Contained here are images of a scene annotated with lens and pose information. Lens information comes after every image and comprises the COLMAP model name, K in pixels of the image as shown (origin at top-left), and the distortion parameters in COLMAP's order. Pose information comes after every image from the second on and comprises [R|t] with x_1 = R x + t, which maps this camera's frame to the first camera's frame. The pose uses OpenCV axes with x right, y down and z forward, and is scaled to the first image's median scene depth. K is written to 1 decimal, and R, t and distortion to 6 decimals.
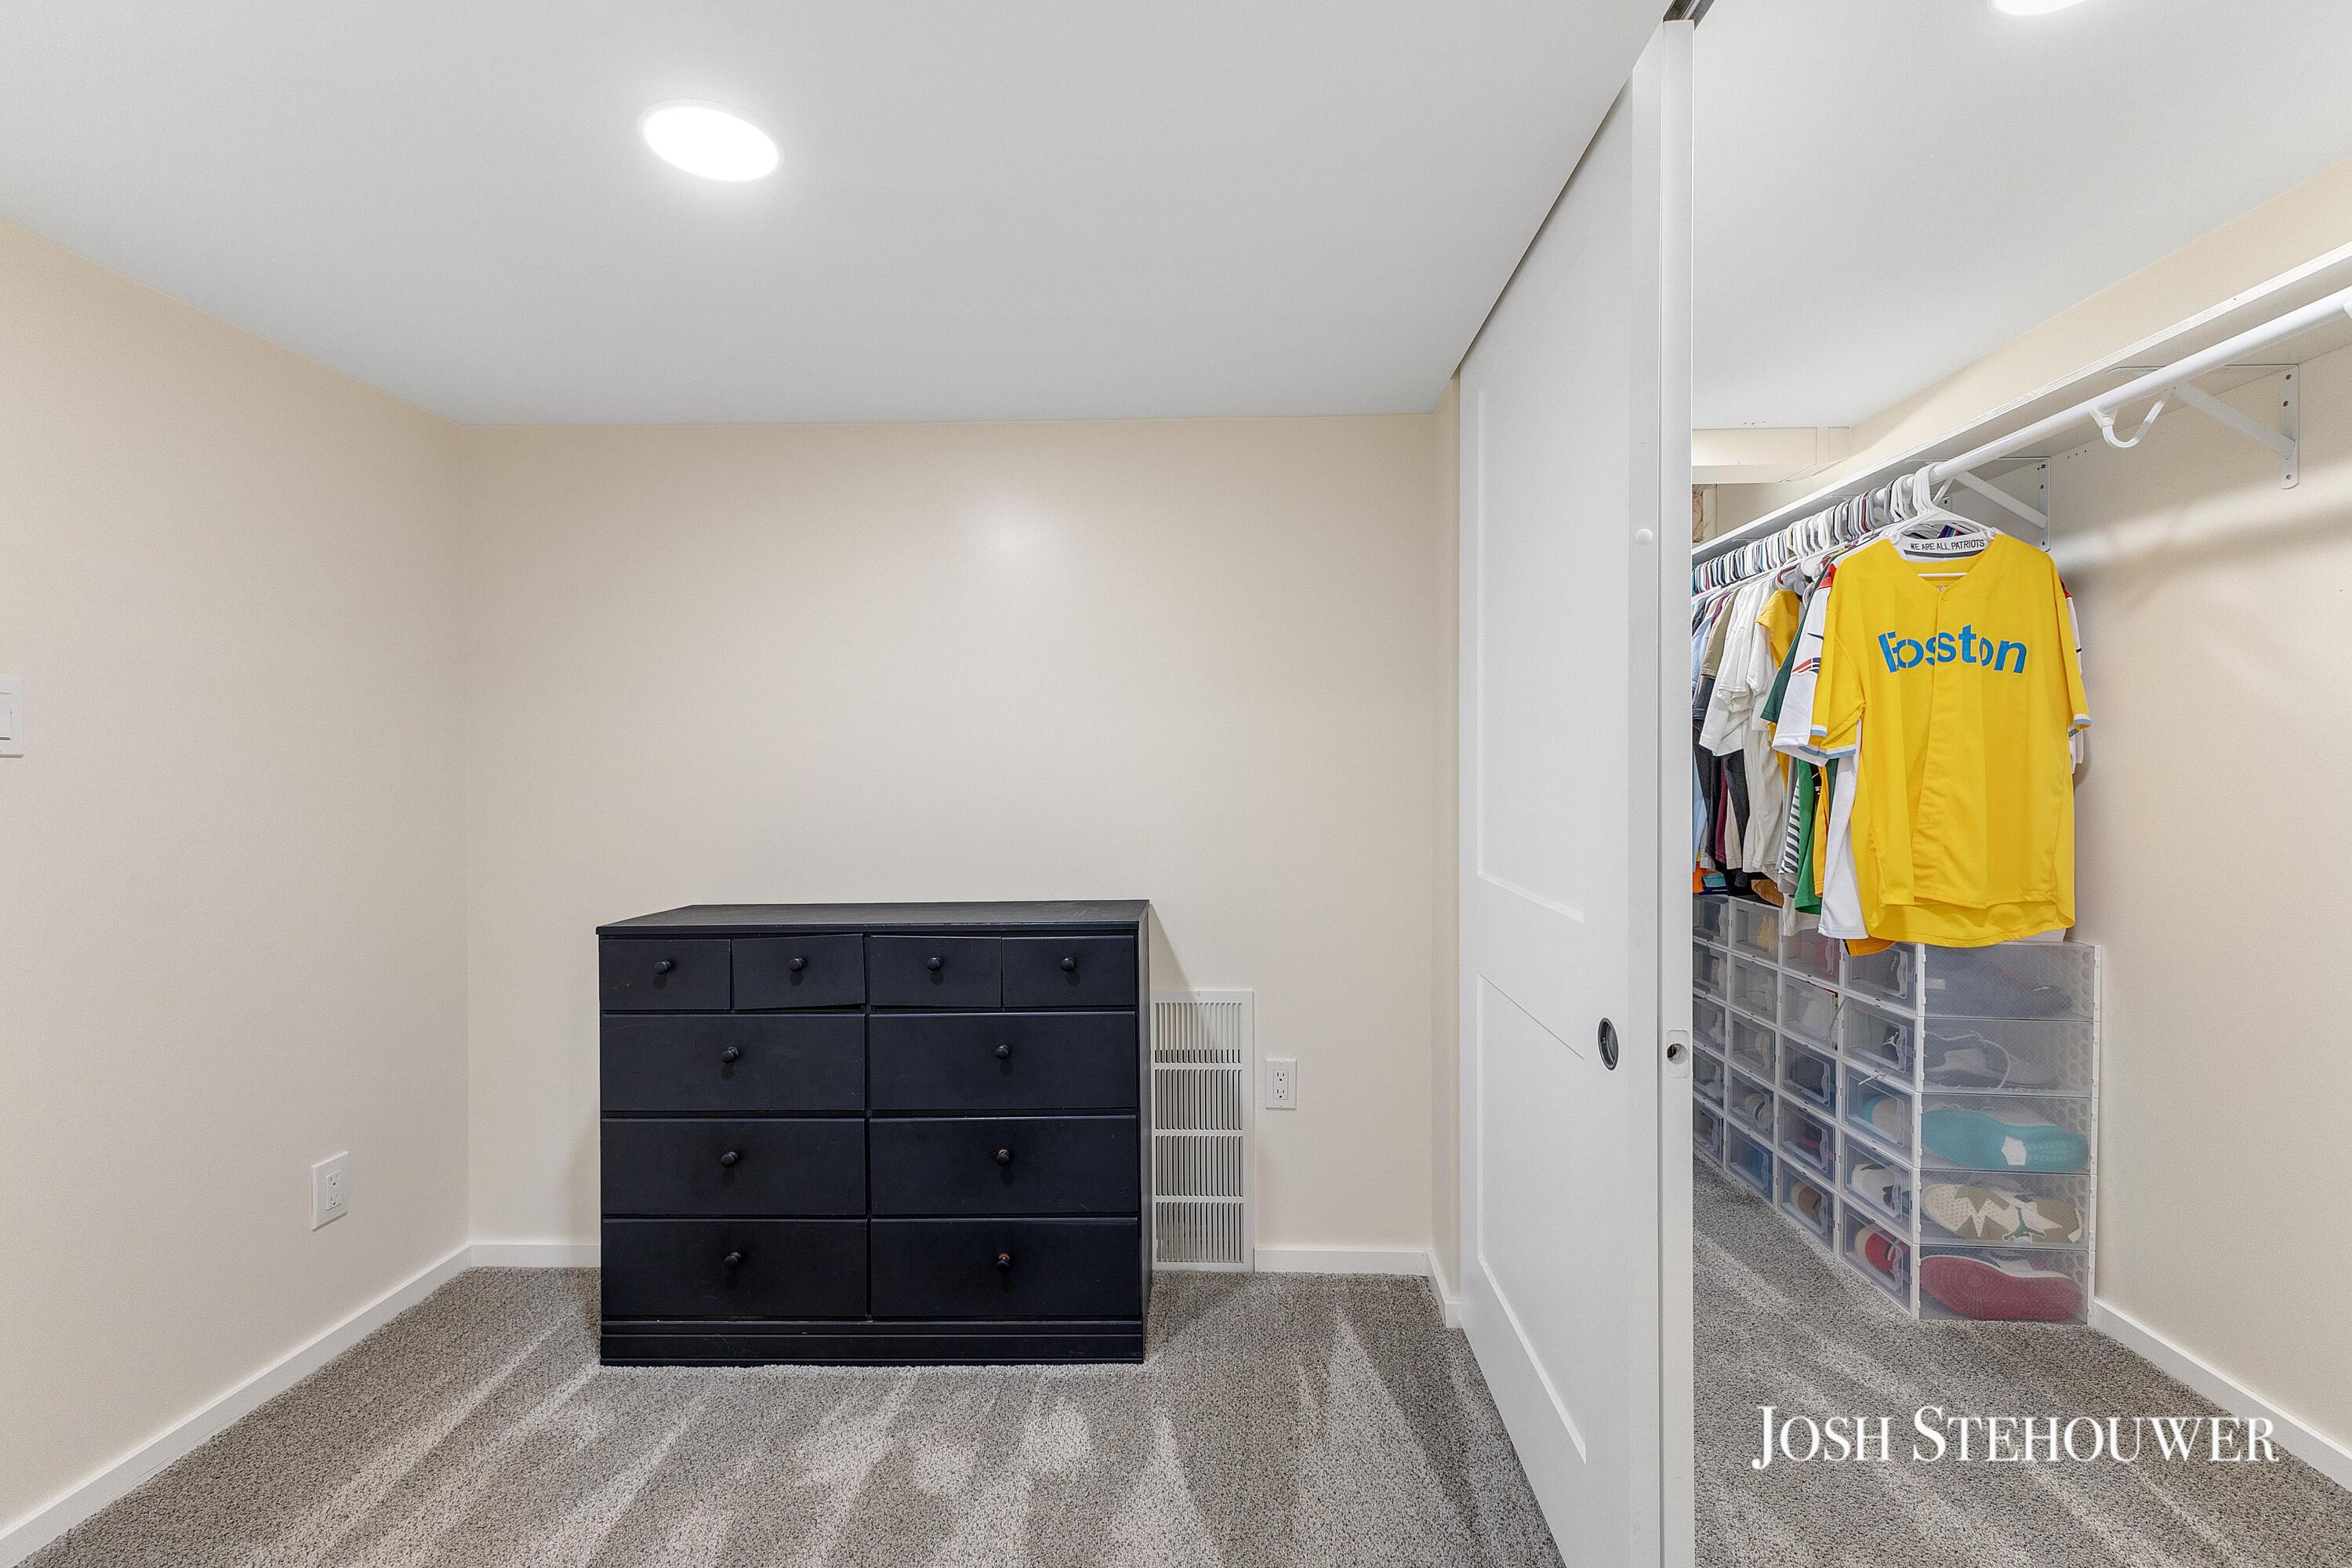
lens RADIAL K [[1030.4, 0, 1178.5], [0, 1030.4, 783.6], [0, 0, 1]] dist [0.011759, 0.000388]
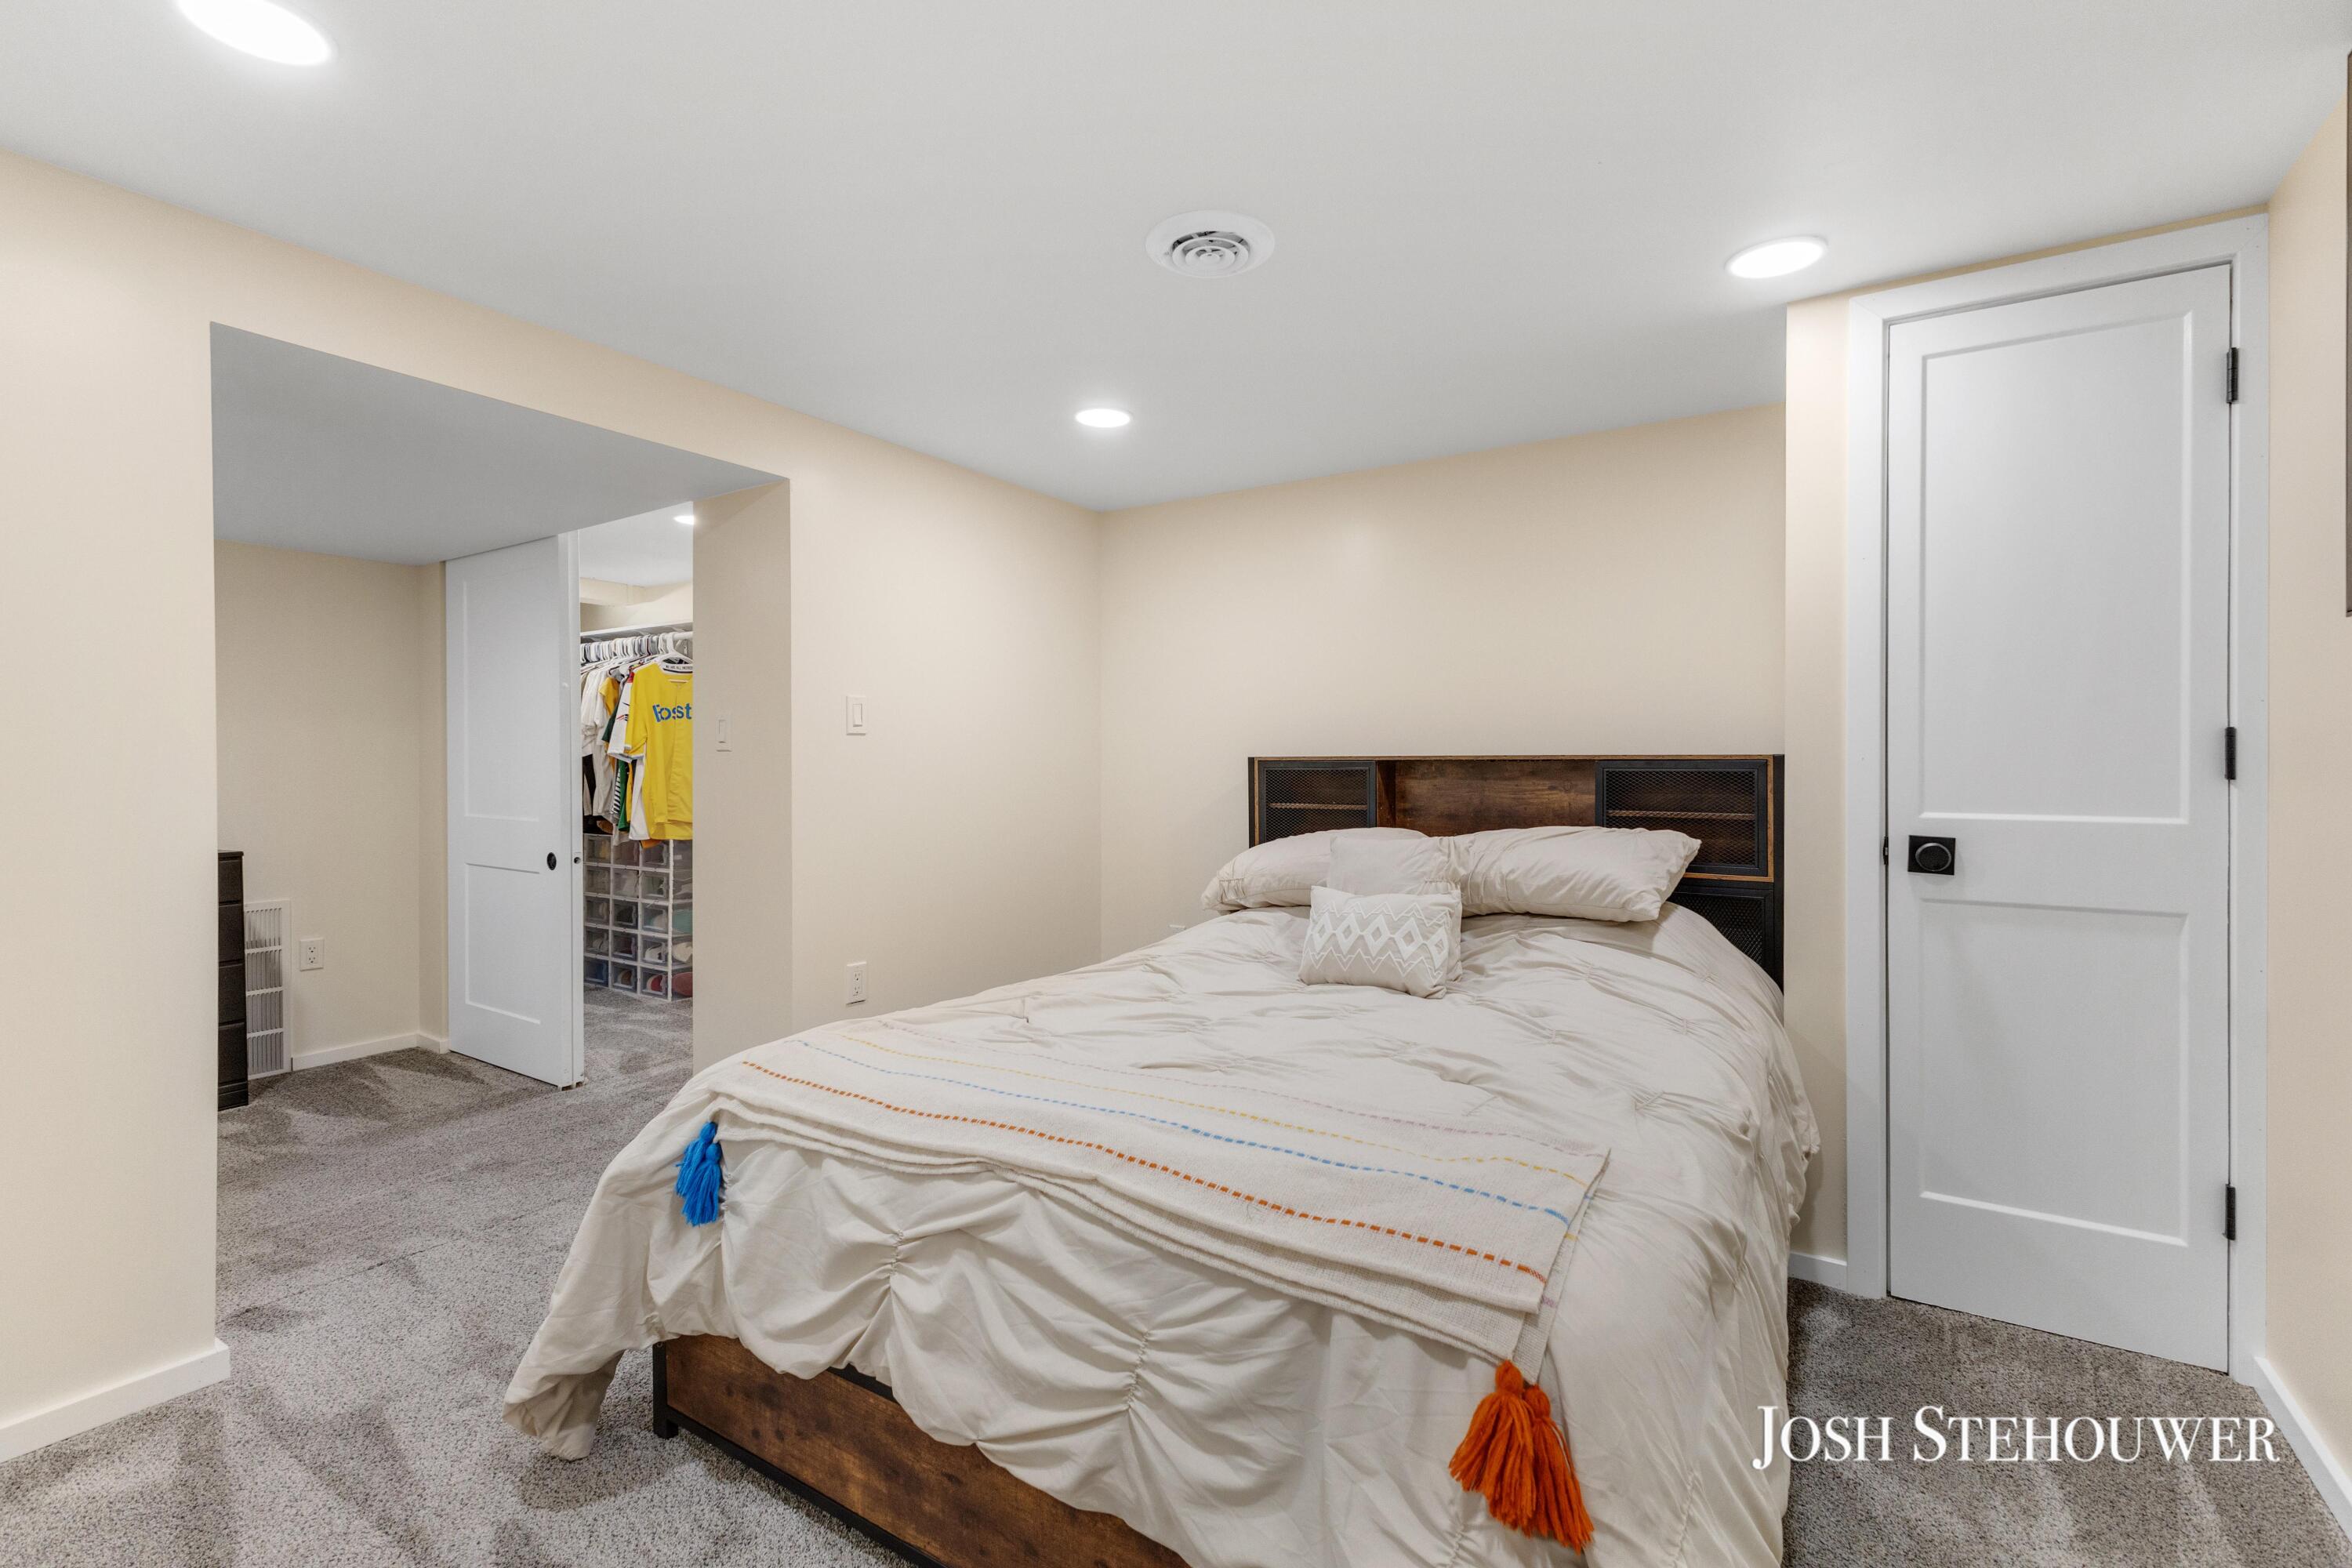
lens RADIAL K [[1030.4, 0, 1176.5], [0, 1030.4, 774.7], [0, 0, 1]] dist [0.011759, 0.000388]
pose [[0.516547, -0.005763, 0.856239, -0.640562], [0.008970, 0.999959, 0.001319, 0.015450], [-0.856212, 0.006999, 0.516578, -1.097720]]
